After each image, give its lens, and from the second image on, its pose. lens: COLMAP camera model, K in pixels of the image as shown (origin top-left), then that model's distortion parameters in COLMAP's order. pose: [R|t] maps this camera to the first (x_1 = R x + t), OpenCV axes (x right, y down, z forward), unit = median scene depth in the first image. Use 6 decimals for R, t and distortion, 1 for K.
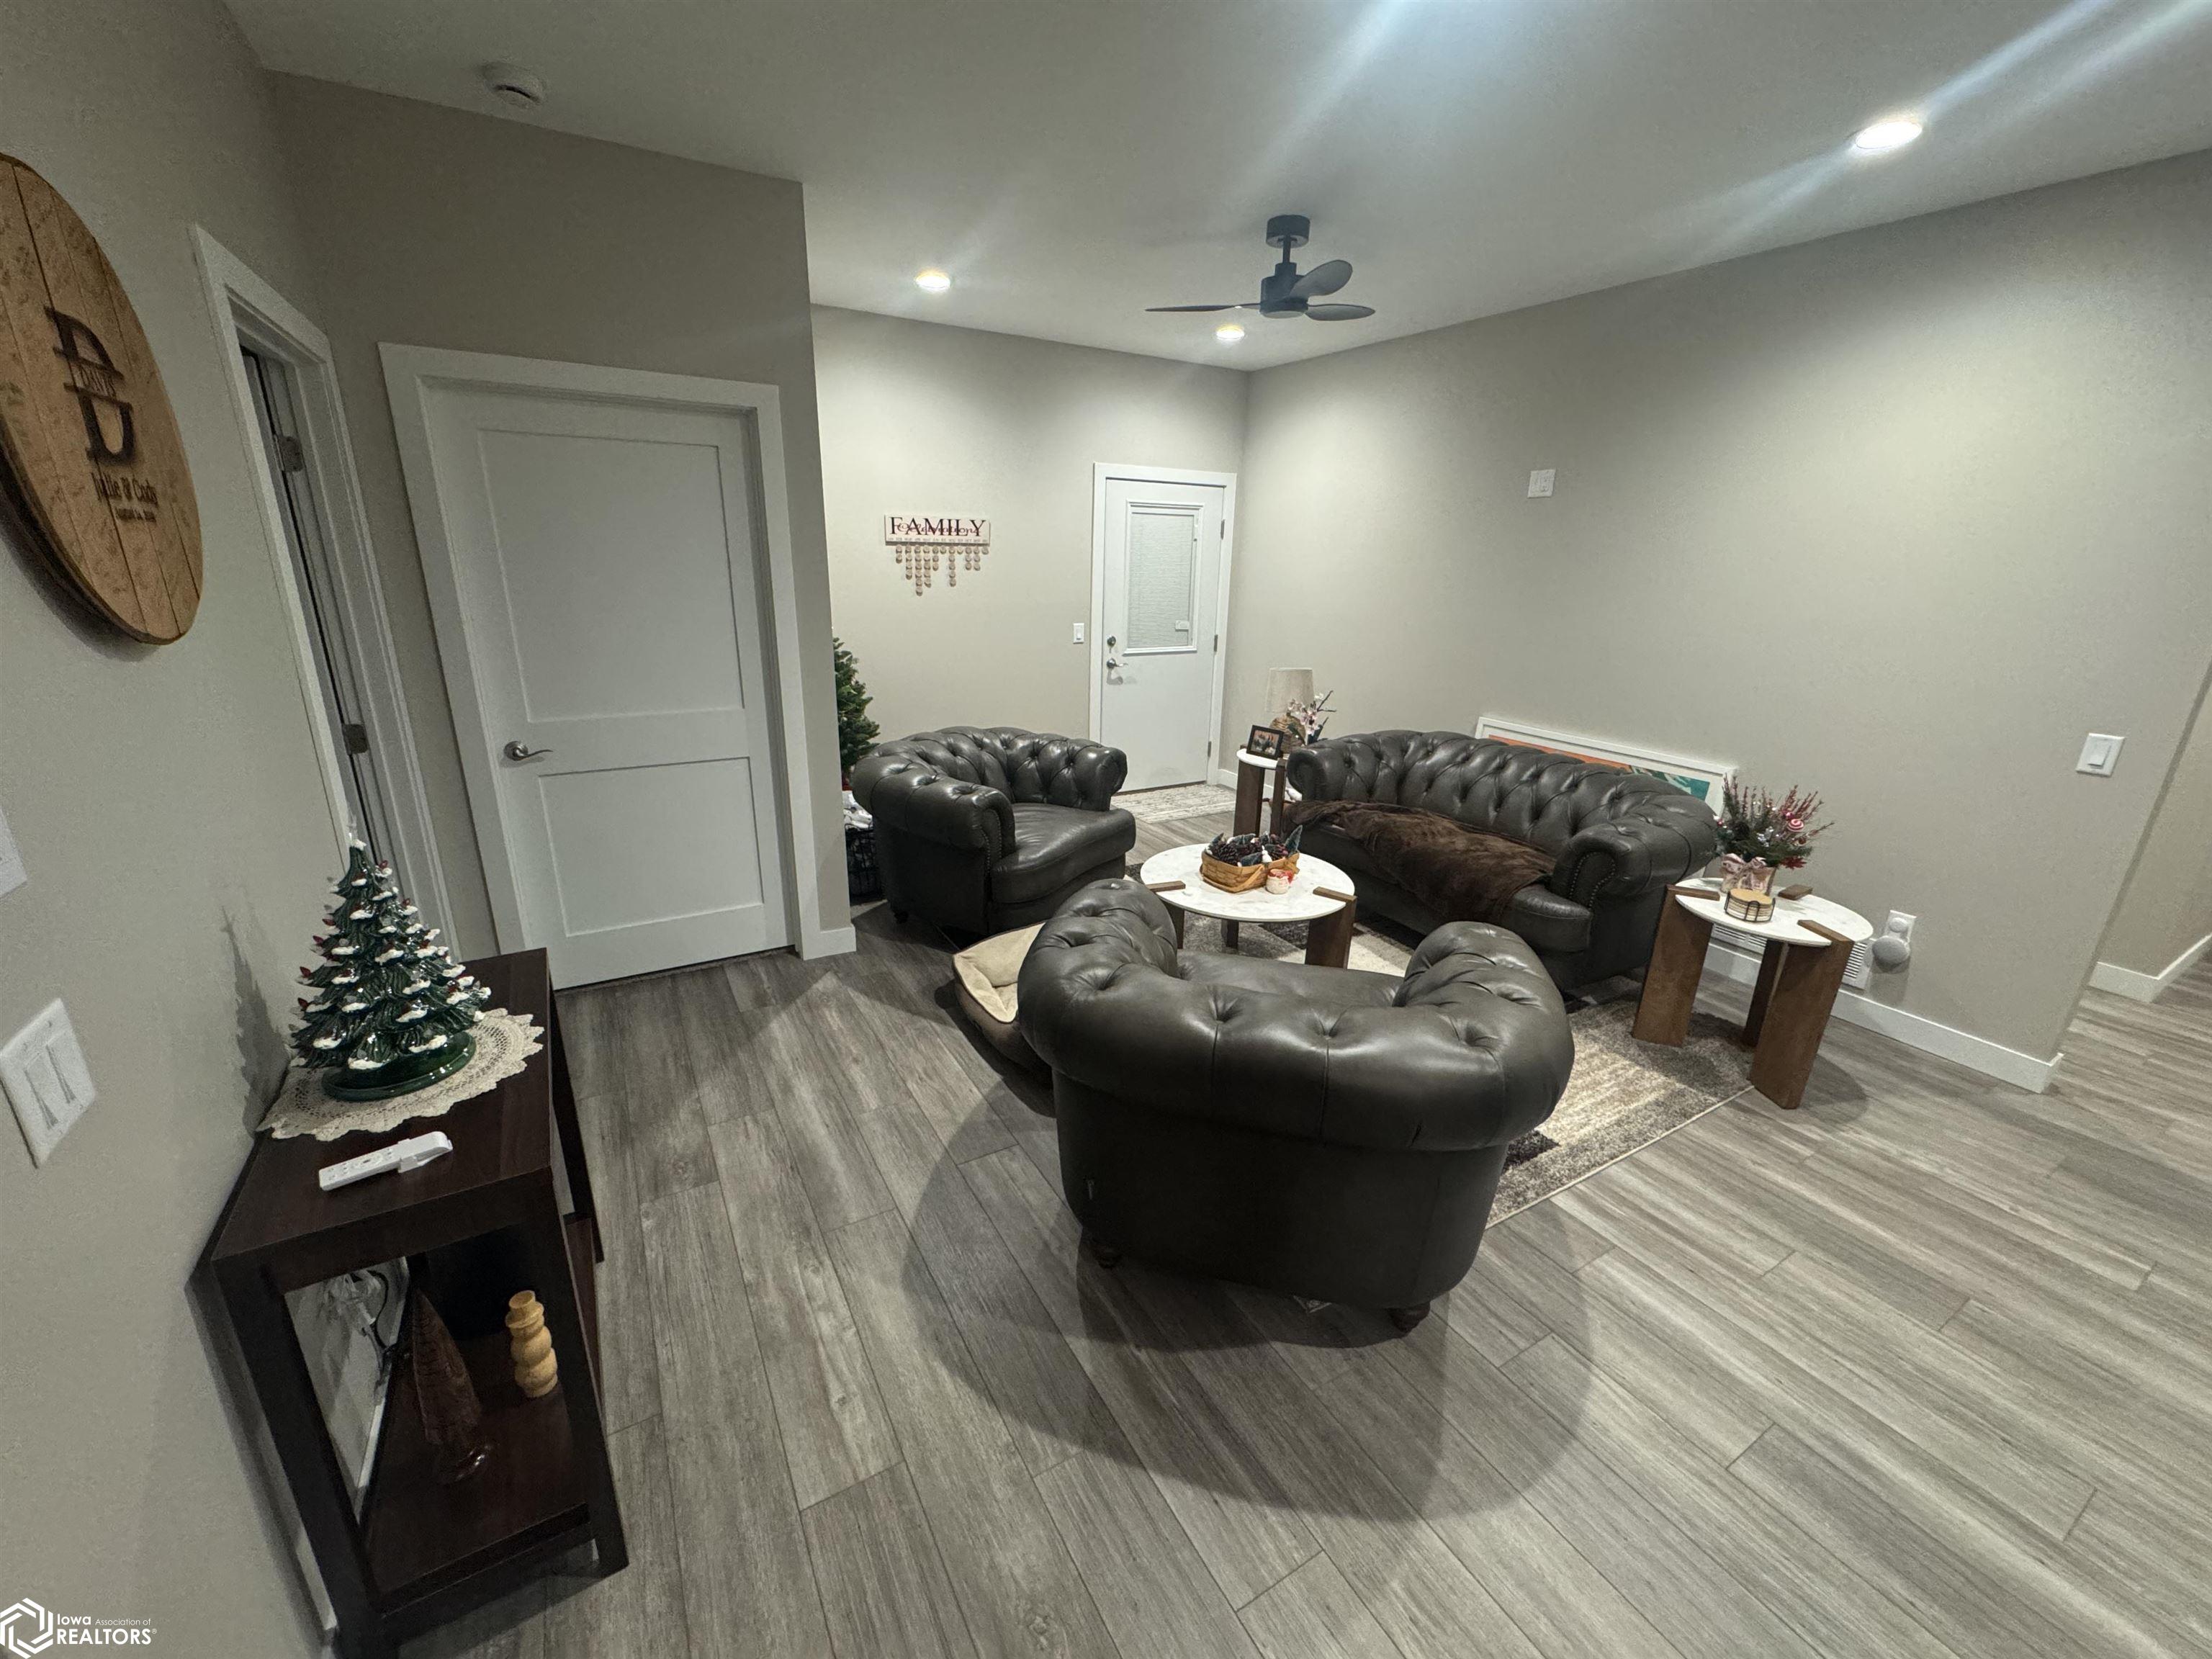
lens RADIAL K [[880.4, 0, 1103.0], [0, 880.4, 826.6], [0, 0, 1]] dist [-0.003036, 0.000017]
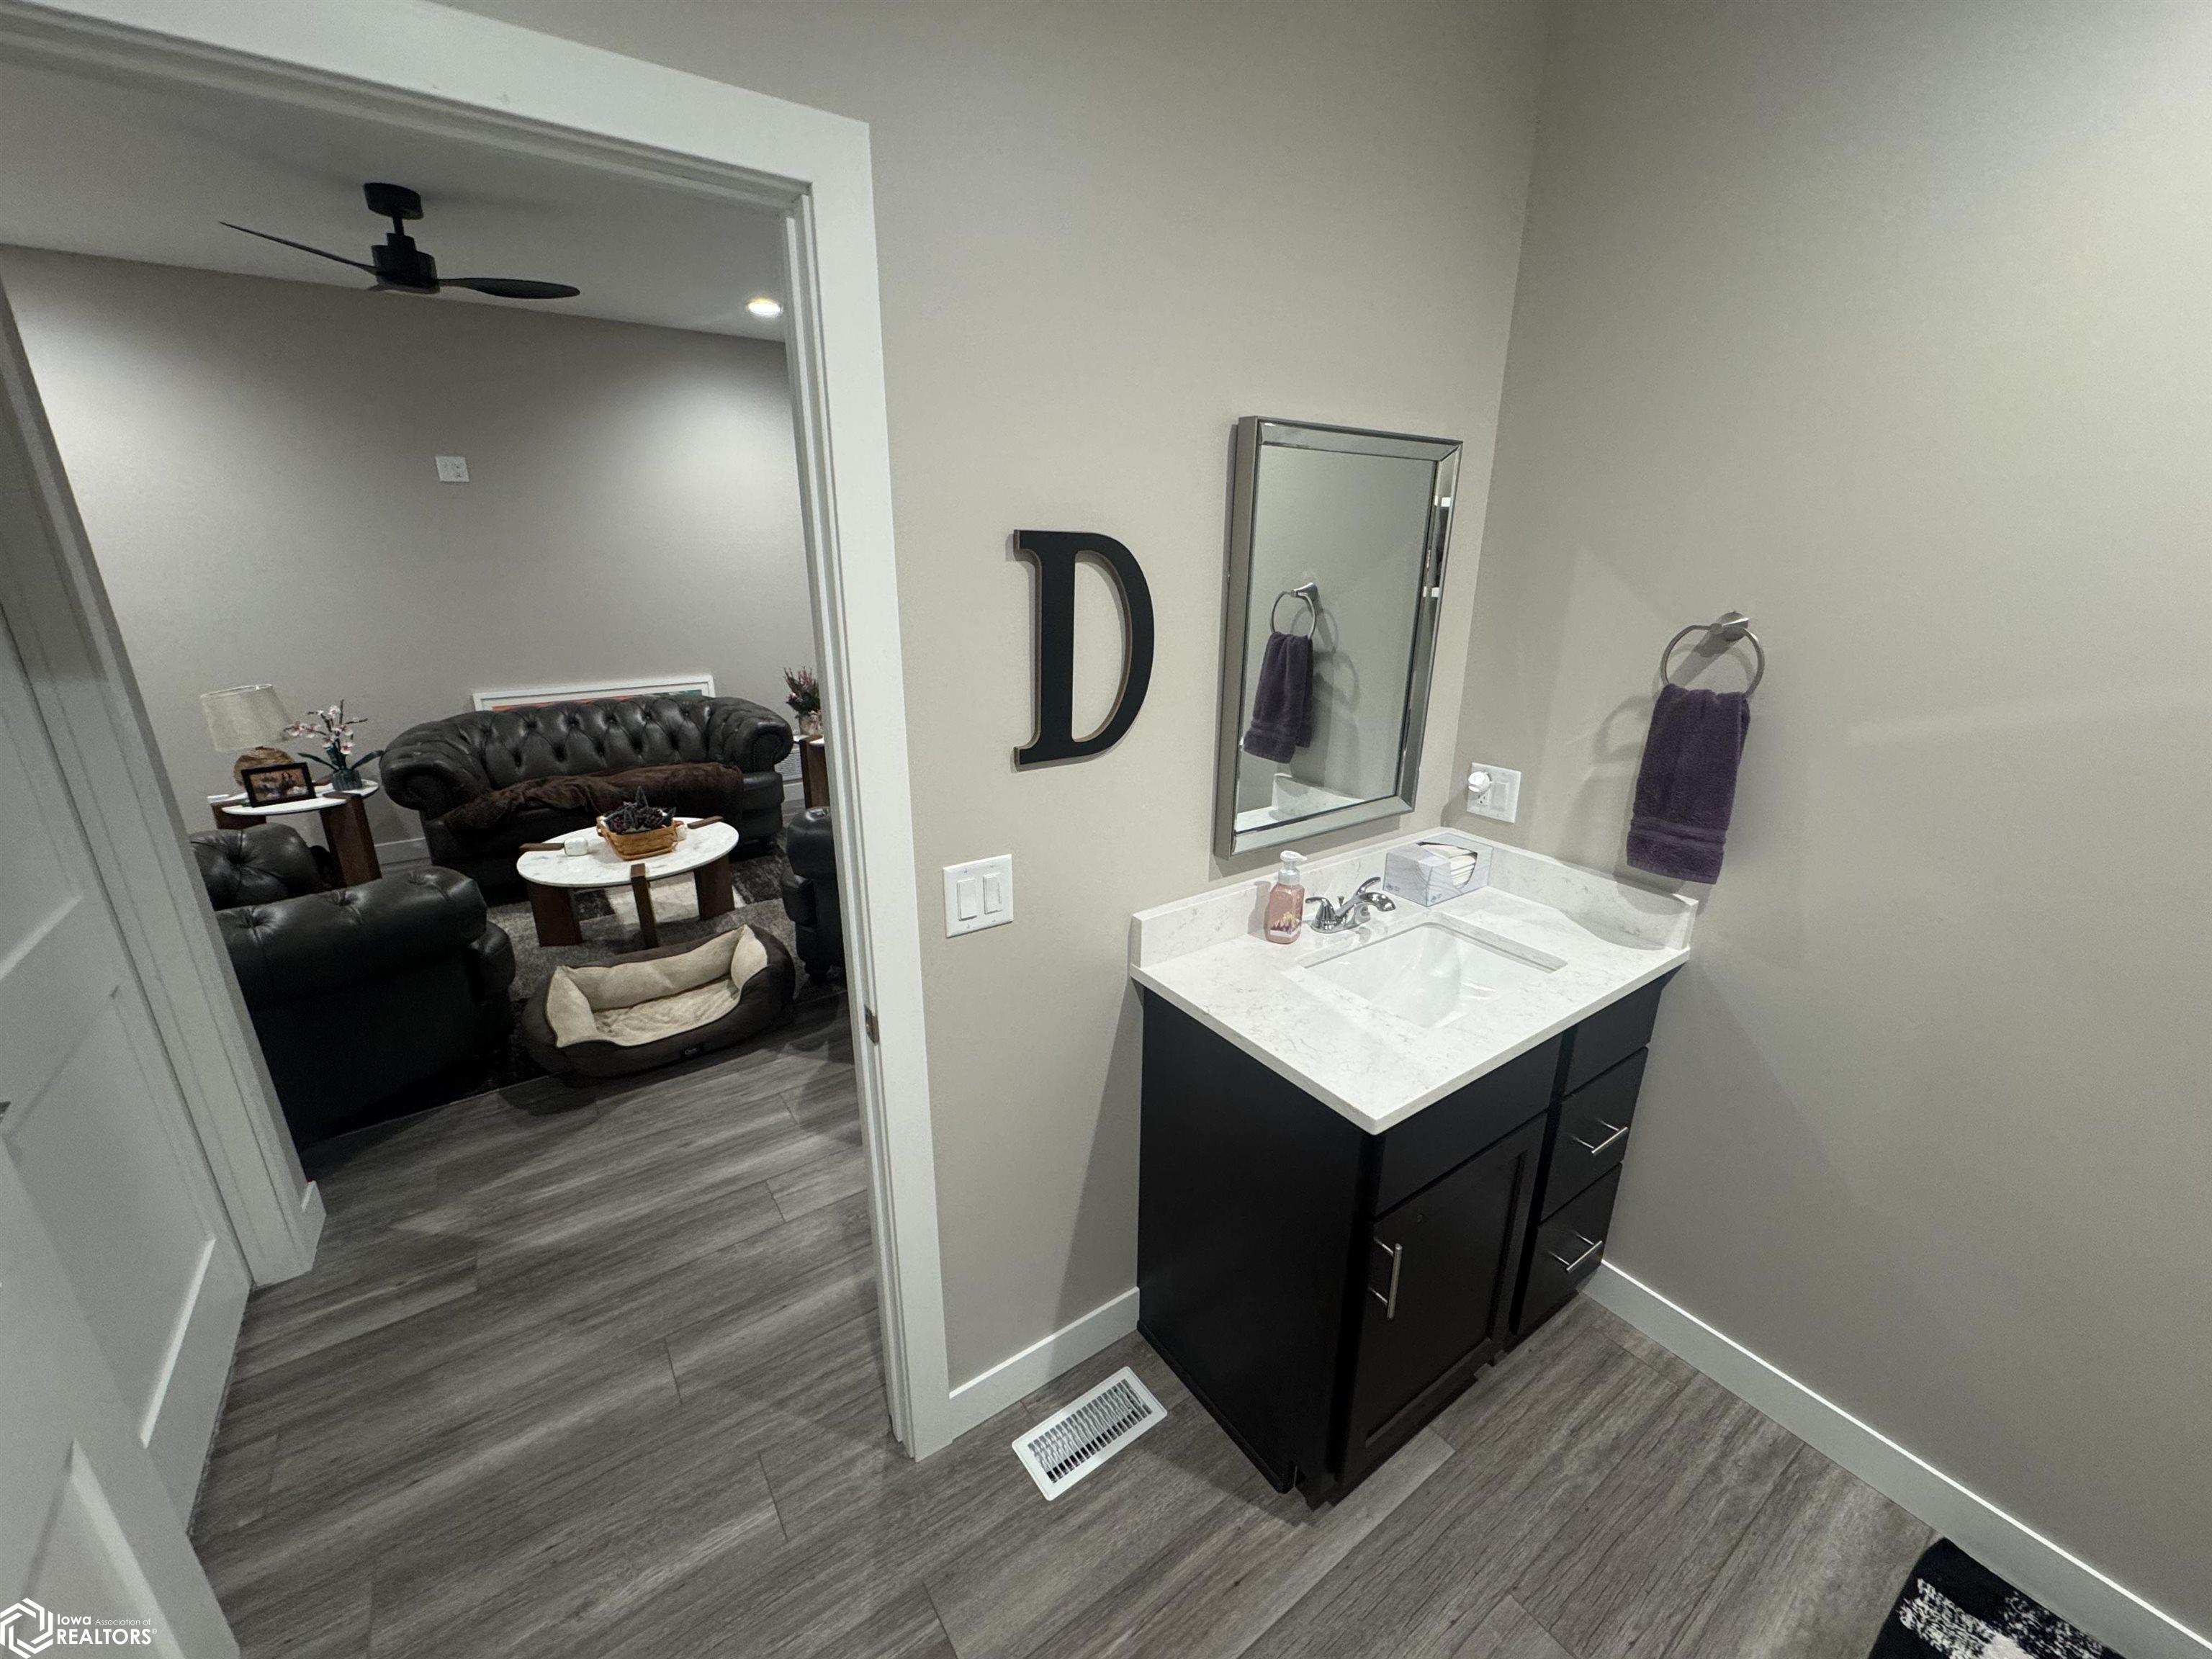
lens RADIAL K [[880.4, 0, 1102.6], [0, 880.4, 824.9], [0, 0, 1]] dist [-0.003036, 0.000017]
pose [[-0.089720, -0.335176, 0.937874, -0.809008], [0.289691, 0.892176, 0.346557, -0.157565], [-0.952906, 0.302786, 0.017052, 0.386892]]
